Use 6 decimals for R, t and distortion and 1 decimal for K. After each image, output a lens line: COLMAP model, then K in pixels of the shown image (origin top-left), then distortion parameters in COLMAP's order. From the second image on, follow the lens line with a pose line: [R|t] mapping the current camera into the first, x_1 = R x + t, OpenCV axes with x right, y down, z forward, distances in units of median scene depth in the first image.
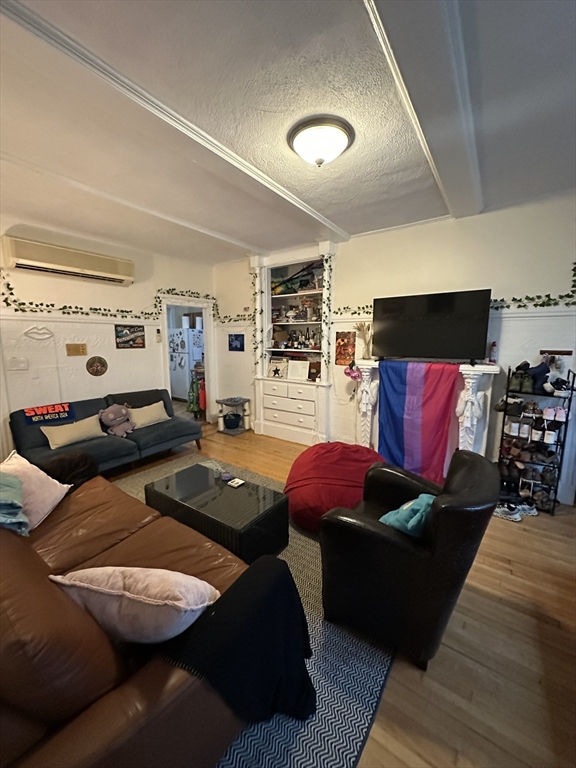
lens RADIAL K [[305.2, 0, 288.2], [0, 305.2, 382.9], [0, 0, 1]] dist [-0.000830, -0.000490]
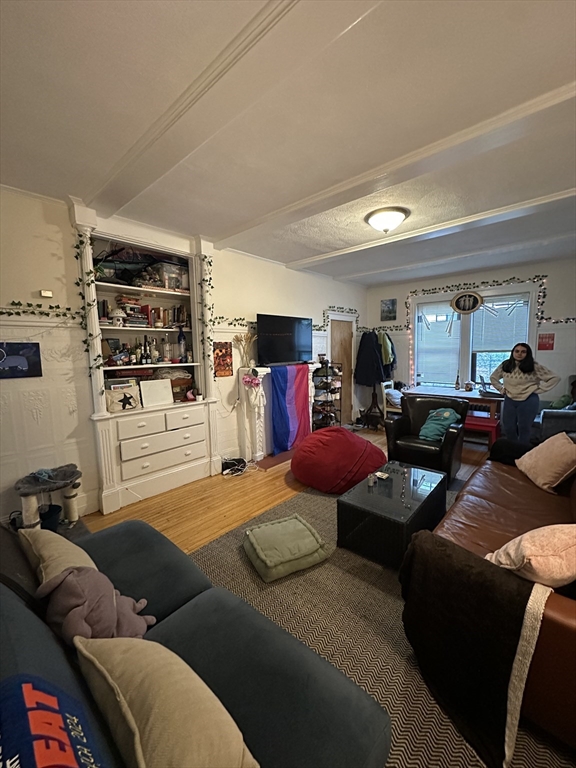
lens RADIAL K [[305.2, 0, 289.3], [0, 305.2, 384.0], [0, 0, 1]] dist [-0.000830, -0.000490]
pose [[0.108980, -0.112730, 0.987631, -0.760554], [0.160959, 0.982438, 0.094377, -0.093315], [-0.980926, 0.148683, 0.125211, 0.685349]]
